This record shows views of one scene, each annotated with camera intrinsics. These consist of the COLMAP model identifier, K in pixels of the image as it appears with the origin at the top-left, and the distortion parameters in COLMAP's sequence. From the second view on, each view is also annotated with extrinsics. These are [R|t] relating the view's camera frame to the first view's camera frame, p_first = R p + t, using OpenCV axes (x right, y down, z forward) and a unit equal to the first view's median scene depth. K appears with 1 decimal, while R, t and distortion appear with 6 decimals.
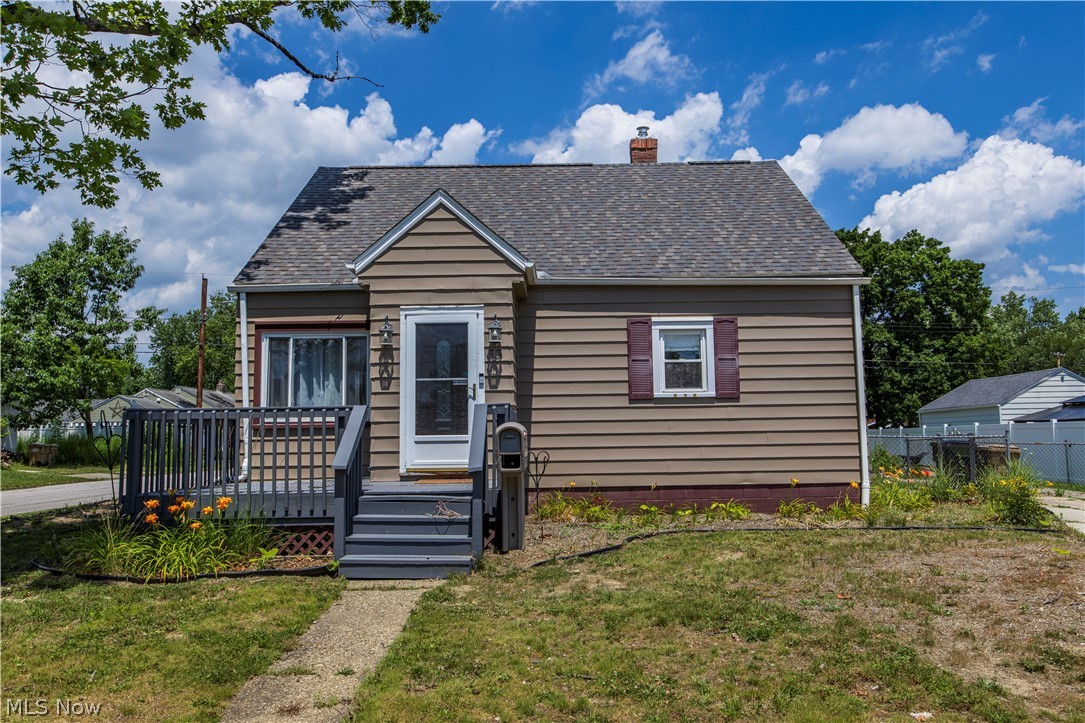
lens RADIAL K [[762.6, 0, 537.8], [0, 762.6, 366.3], [0, 0, 1]] dist [0.007445, -0.007990]
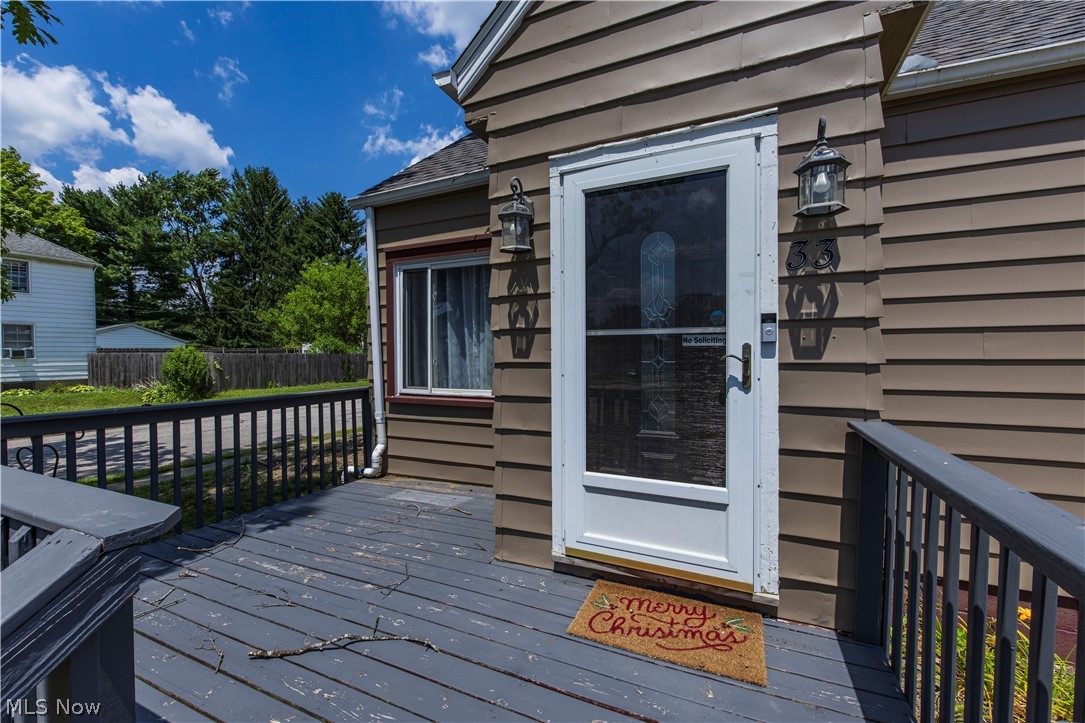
lens RADIAL K [[443.1, 0, 547.6], [0, 443.1, 359.8], [0, 0, 1]] dist [-0.002246, 0.000060]
pose [[0.920367, 0.012432, -0.390857, -0.086390], [0.029691, 0.994388, 0.101542, 0.006827], [0.389926, -0.105061, 0.914833, 0.768969]]
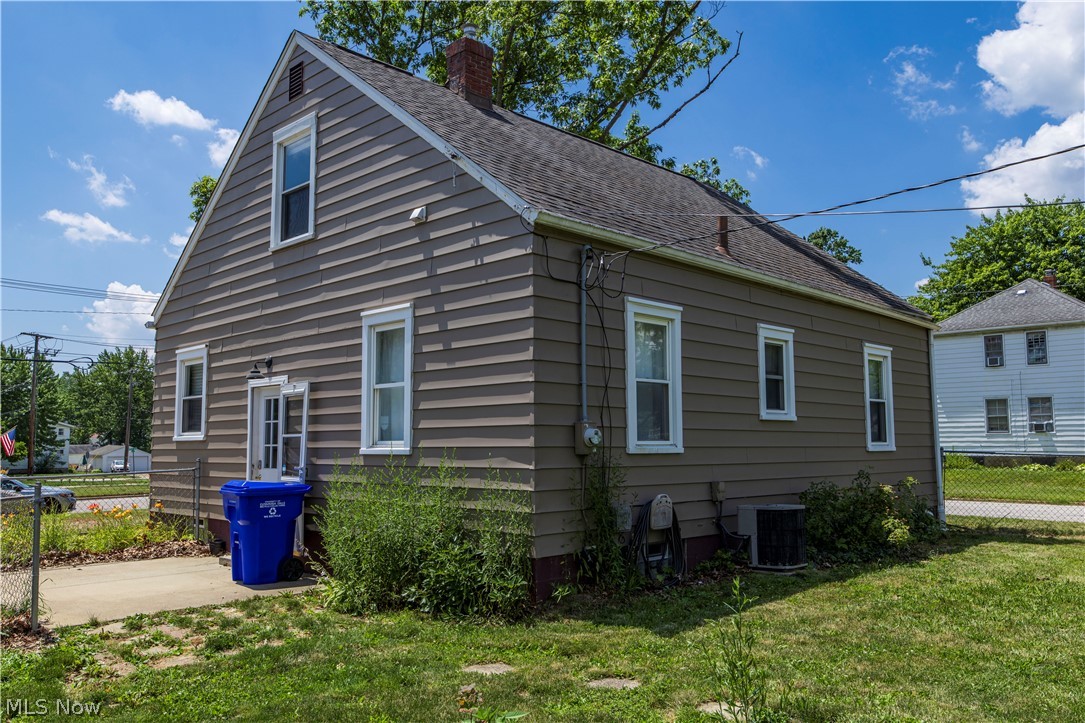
lens RADIAL K [[866.3, 0, 542.3], [0, 866.3, 362.4], [0, 0, 1]] dist [0.007943, 0.005498]
pose [[-0.685646, -0.051662, -0.726100, 0.991852], [0.083292, 0.985359, -0.148760, 0.179224], [0.723154, -0.162475, -0.671305, 2.363110]]
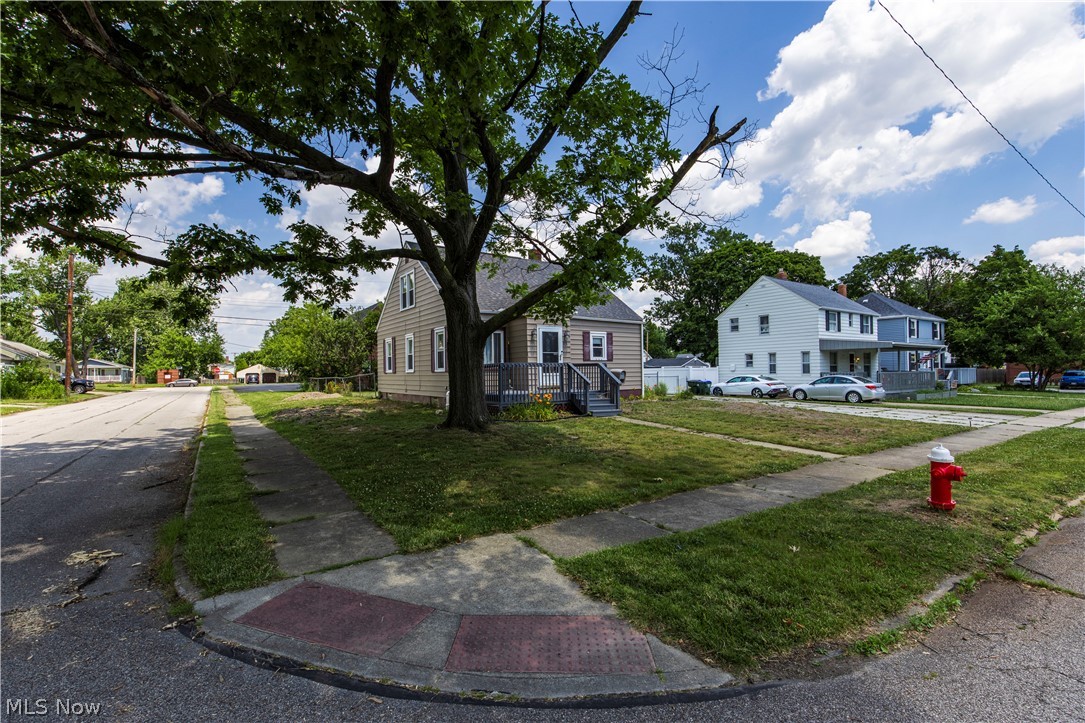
lens RADIAL K [[482.2, 0, 544.5], [0, 482.2, 367.2], [0, 0, 1]] dist [0.001230, 0.000657]
pose [[0.795119, 0.009344, 0.606382, -1.155865], [-0.054265, 0.996967, 0.055792, -0.024320], [-0.604021, -0.077266, 0.793214, -0.330259]]
